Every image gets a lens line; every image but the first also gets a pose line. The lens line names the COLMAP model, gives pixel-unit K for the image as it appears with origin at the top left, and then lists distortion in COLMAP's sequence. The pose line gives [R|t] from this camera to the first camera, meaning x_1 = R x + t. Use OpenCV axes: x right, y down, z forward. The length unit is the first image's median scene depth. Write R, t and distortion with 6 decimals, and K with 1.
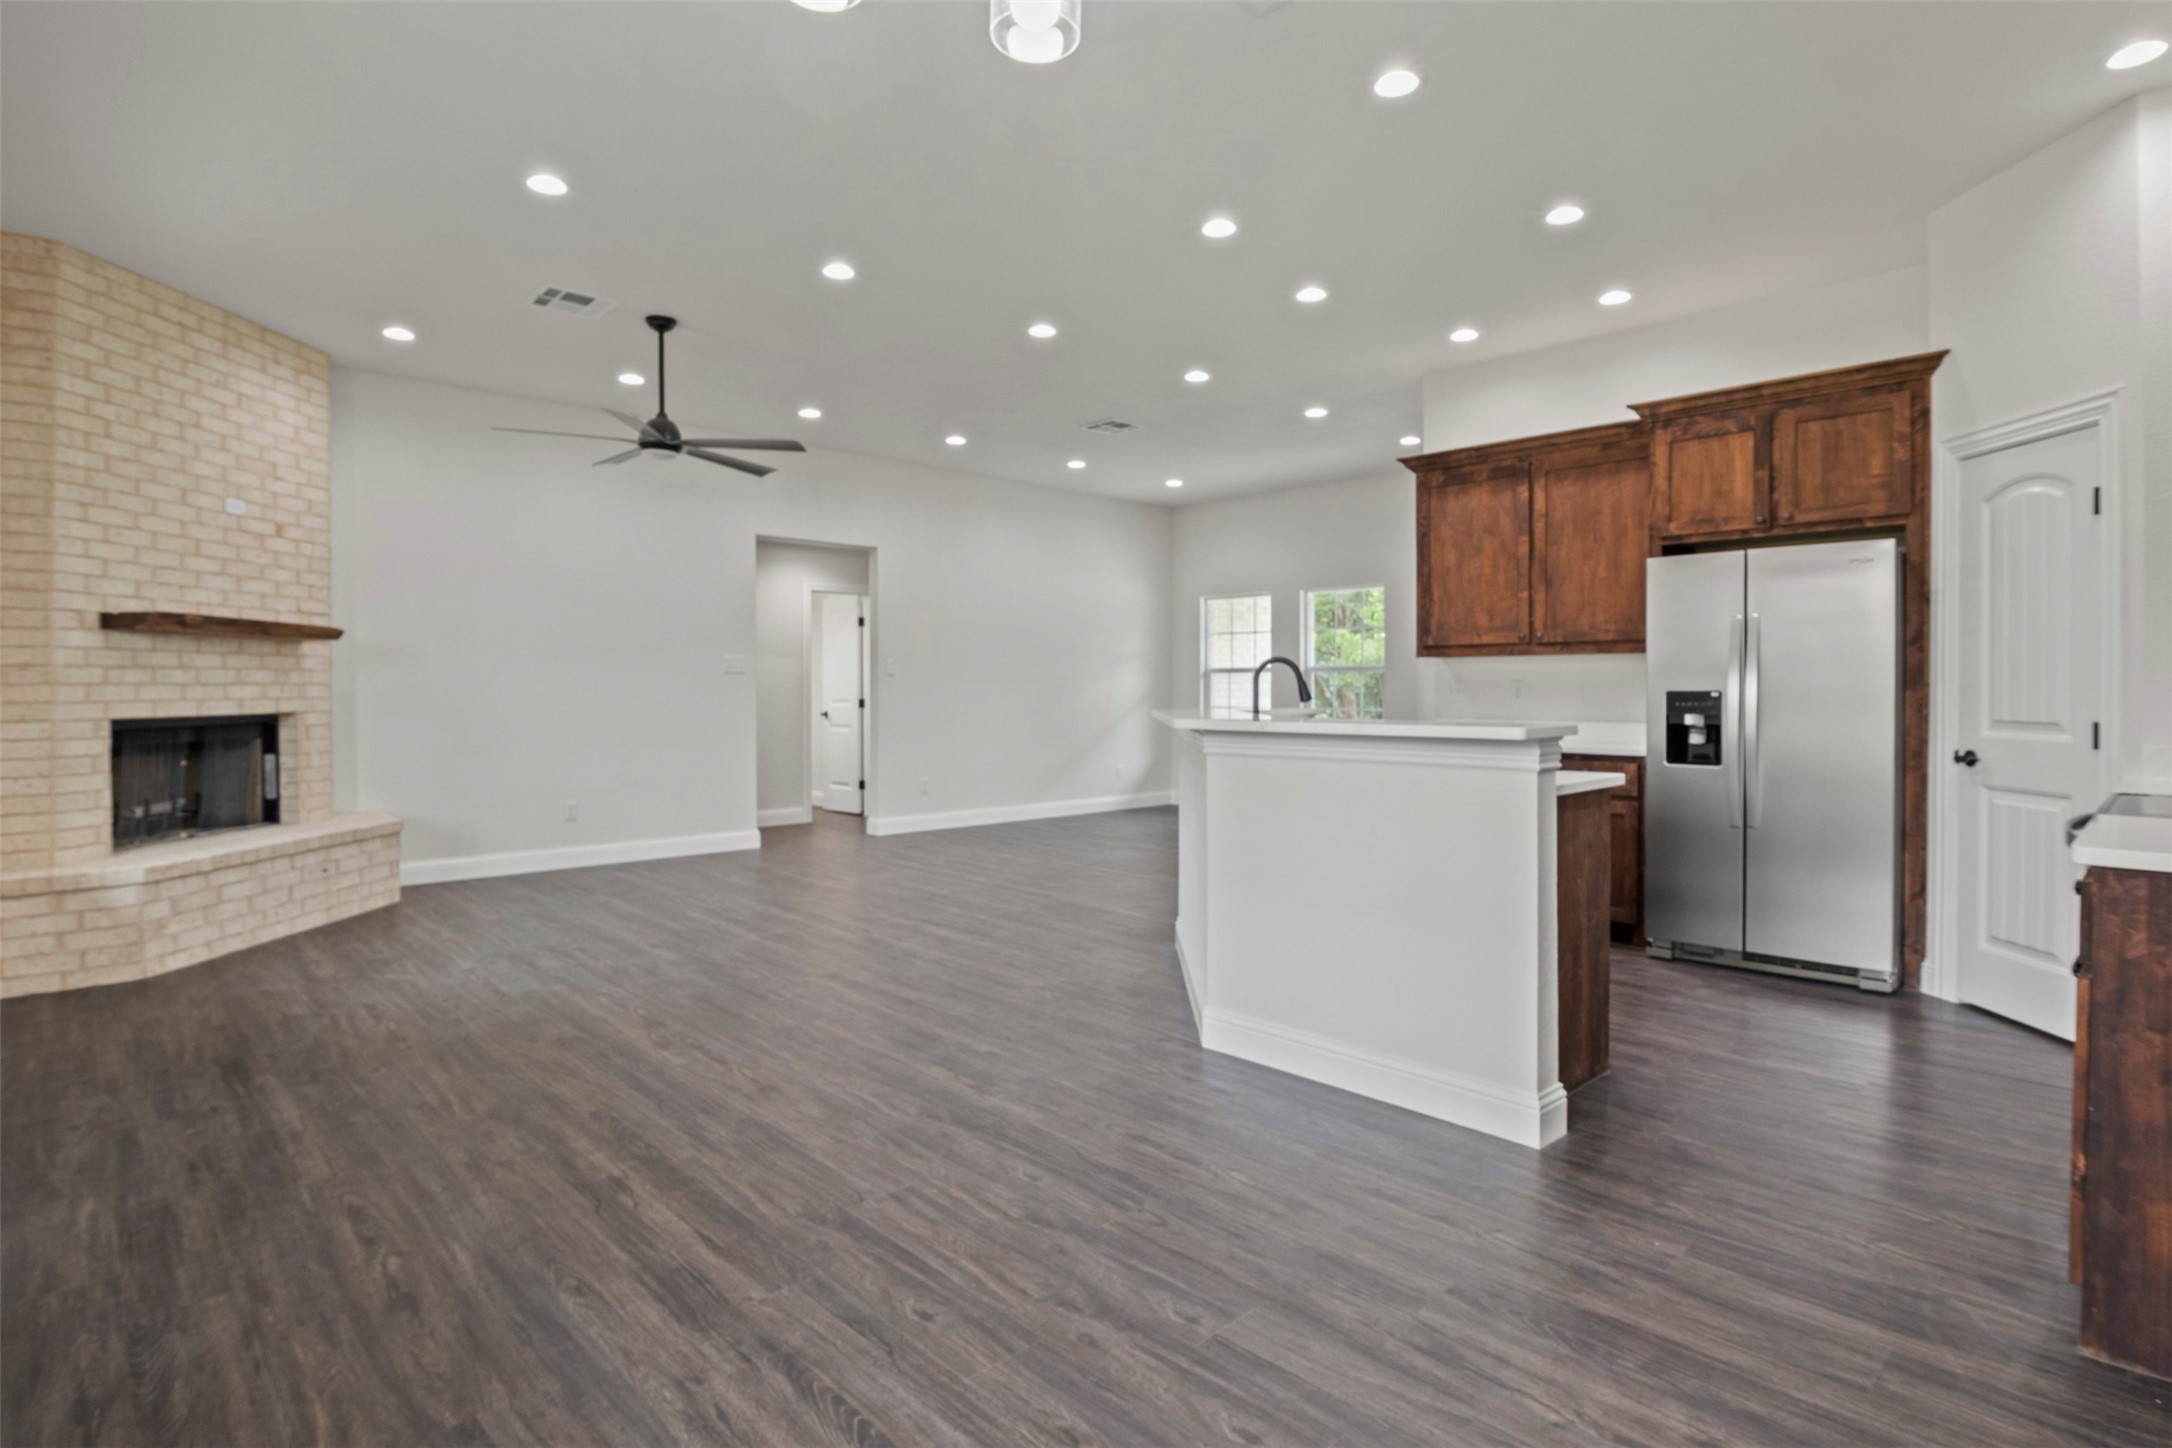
lens RADIAL K [[1089.4, 0, 1082.5], [0, 1089.4, 691.9], [0, 0, 1]] dist [-0.005425, -0.010895]
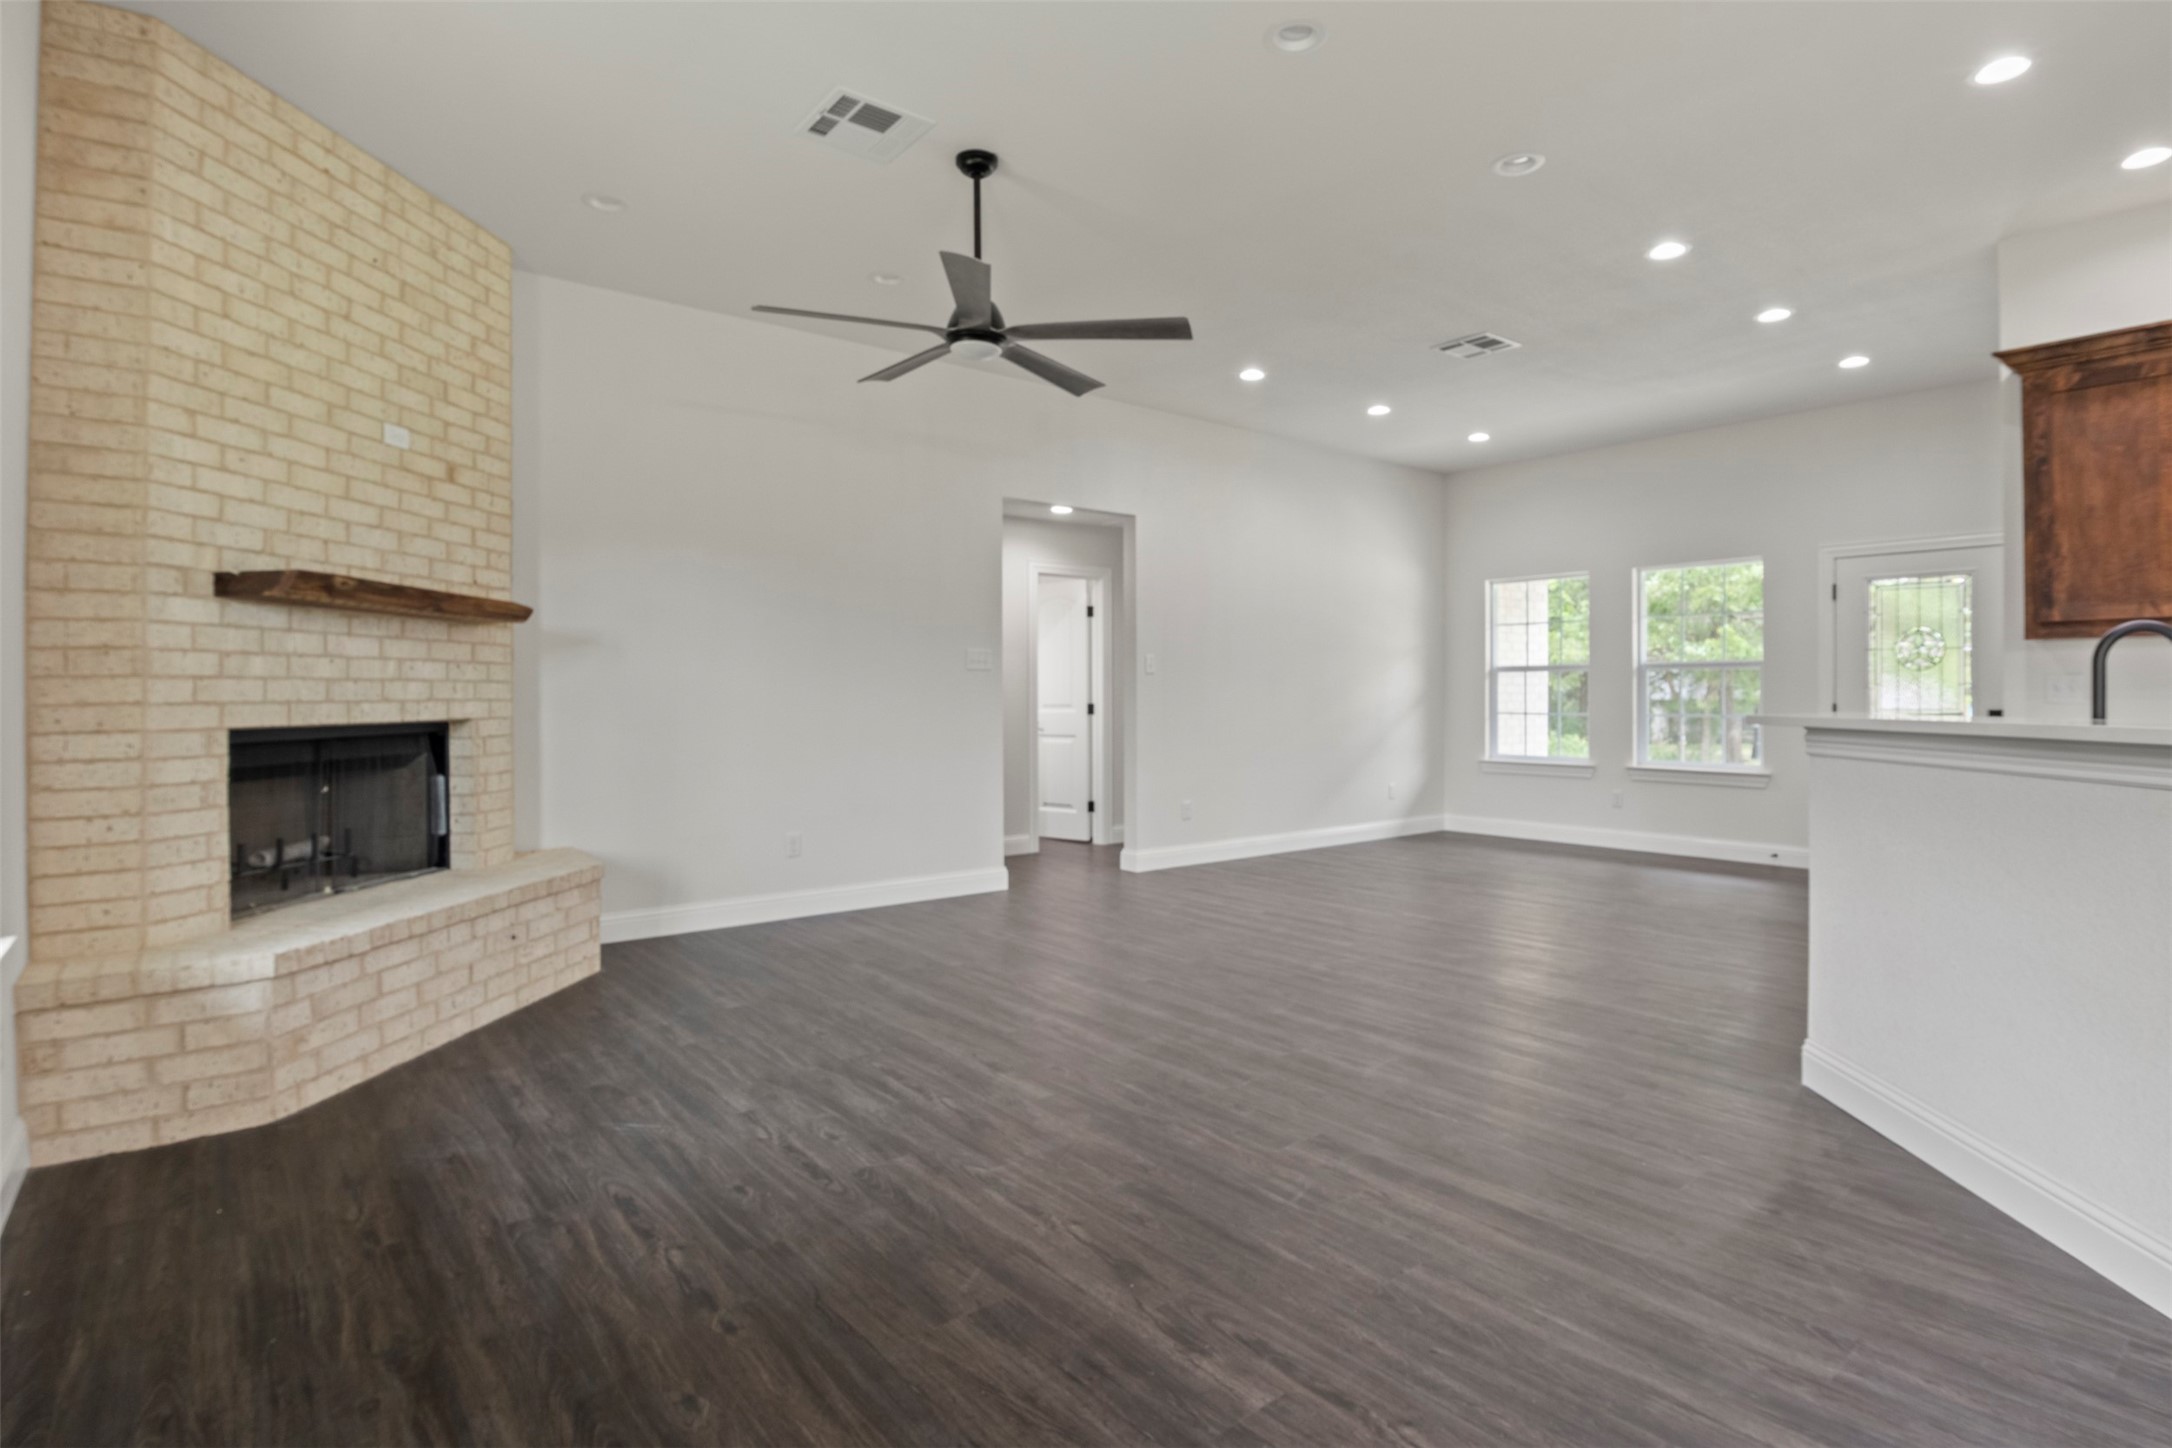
lens RADIAL K [[1089.4, 0, 1082.5], [0, 1089.4, 691.9], [0, 0, 1]] dist [-0.005425, -0.010895]
pose [[0.996848, -0.001784, -0.079317, -0.292115], [0.001229, 0.999974, -0.007035, 0.007110], [0.079328, 0.006915, 0.996825, 0.340439]]
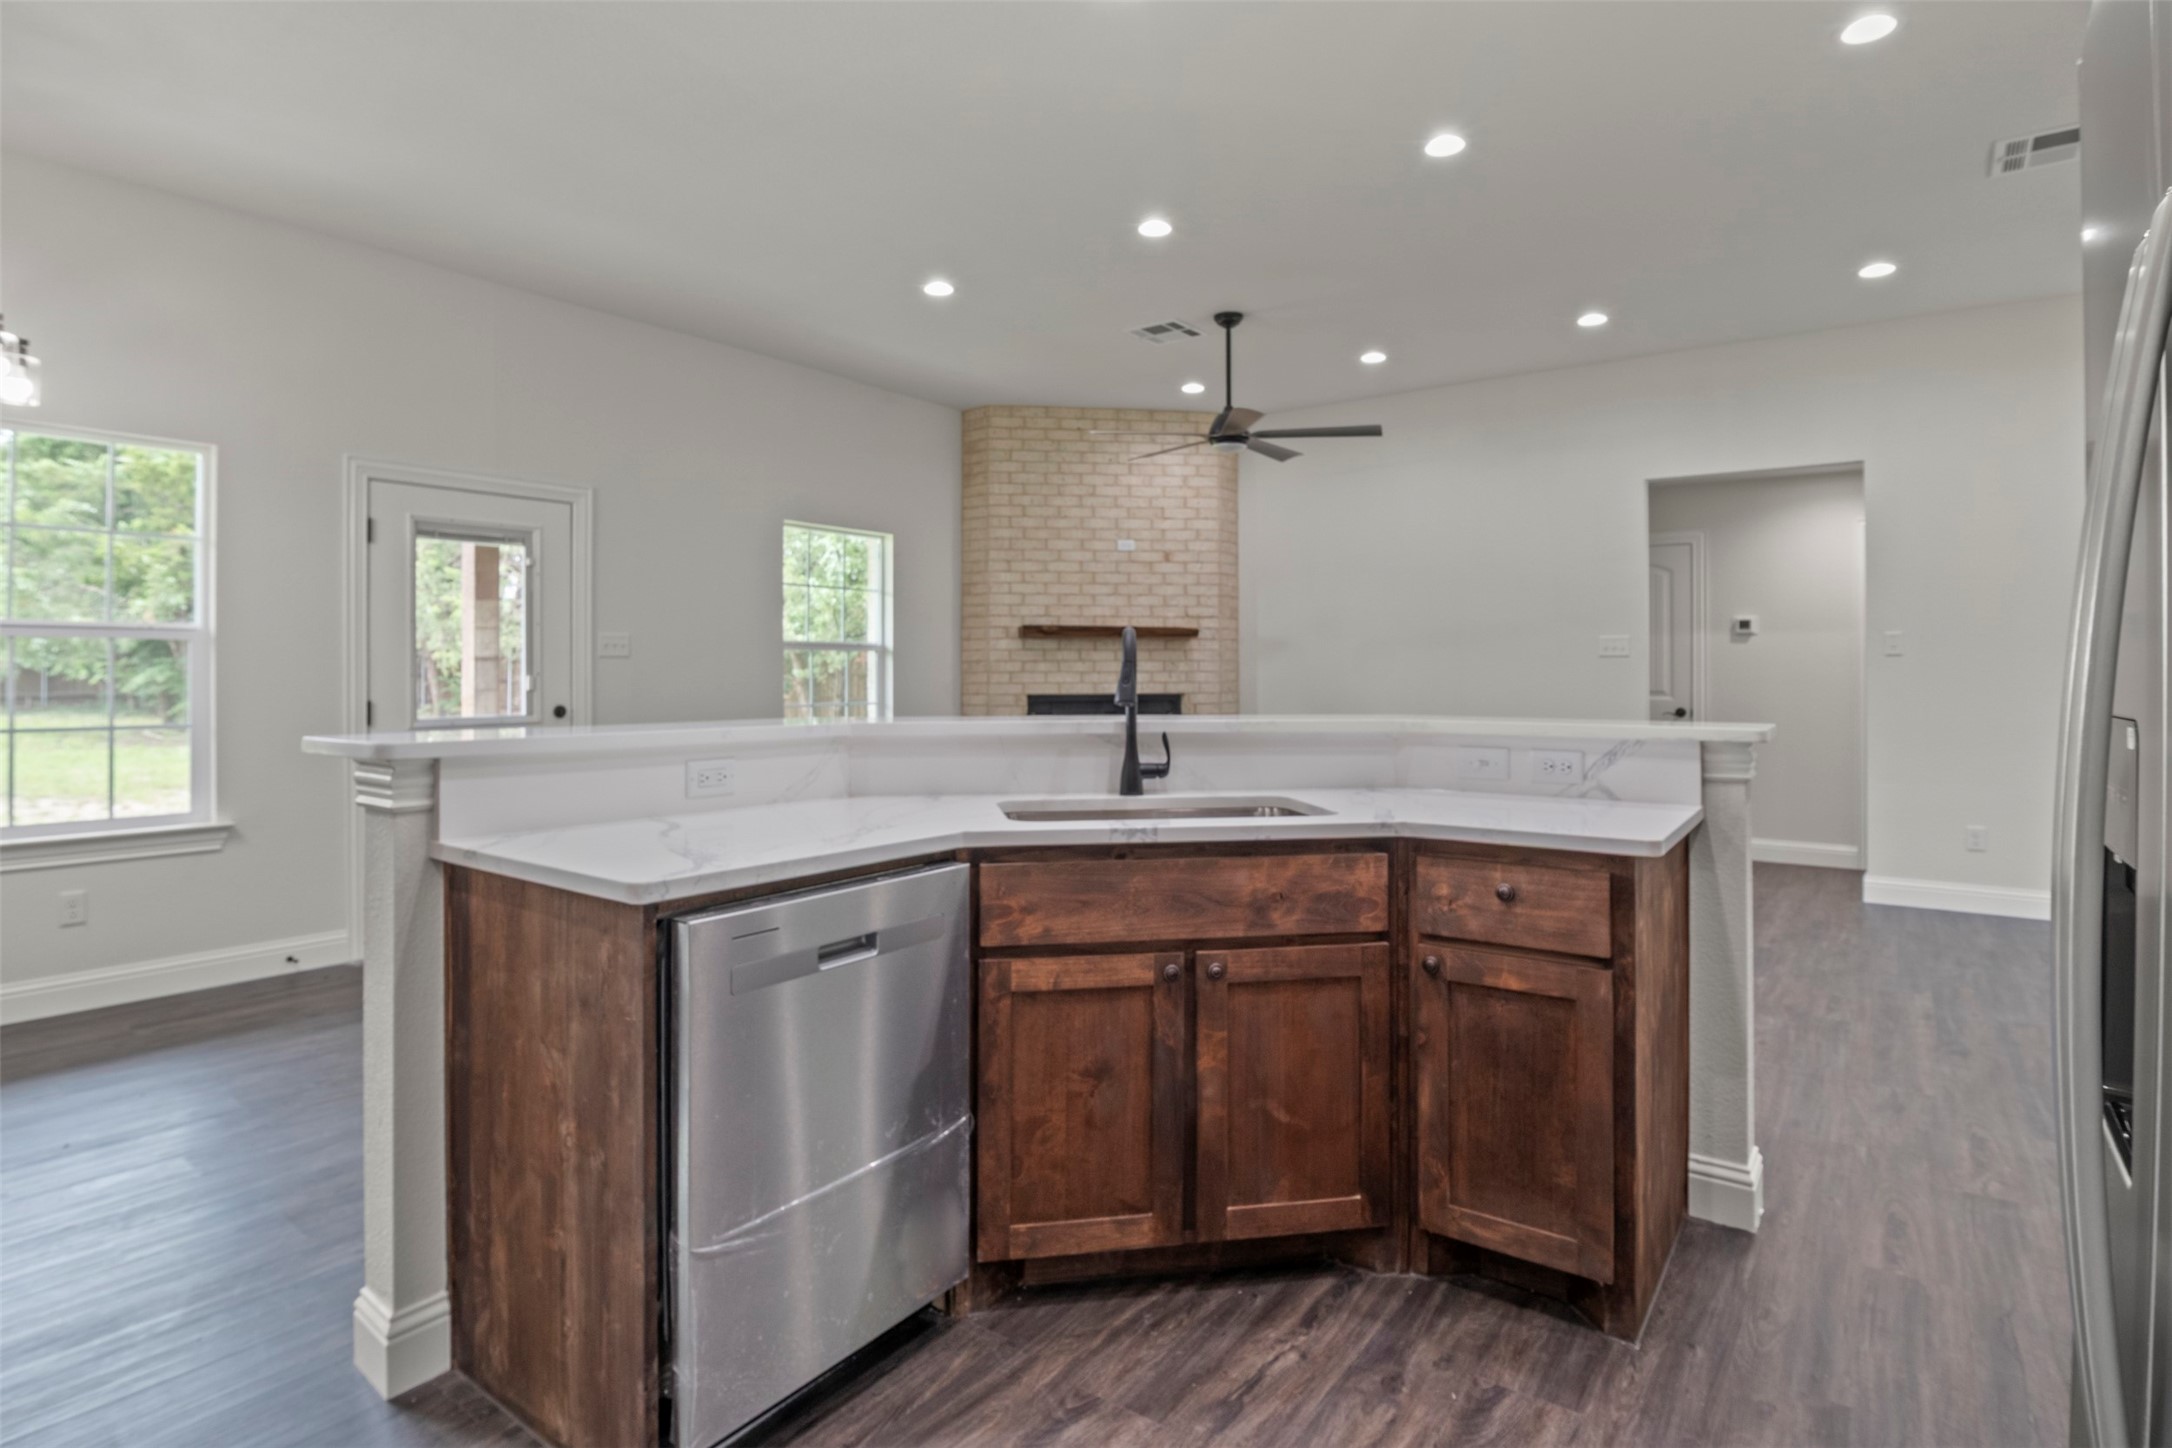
lens RADIAL K [[1108.1, 0, 1083.7], [0, 1108.1, 659.7], [0, 0, 1]] dist [-0.019163, -0.001805]
pose [[0.178167, -0.009755, -0.983952, 0.675773], [-0.004073, 0.999935, -0.010651, -0.008092], [0.983992, 0.005905, 0.178116, 0.754756]]
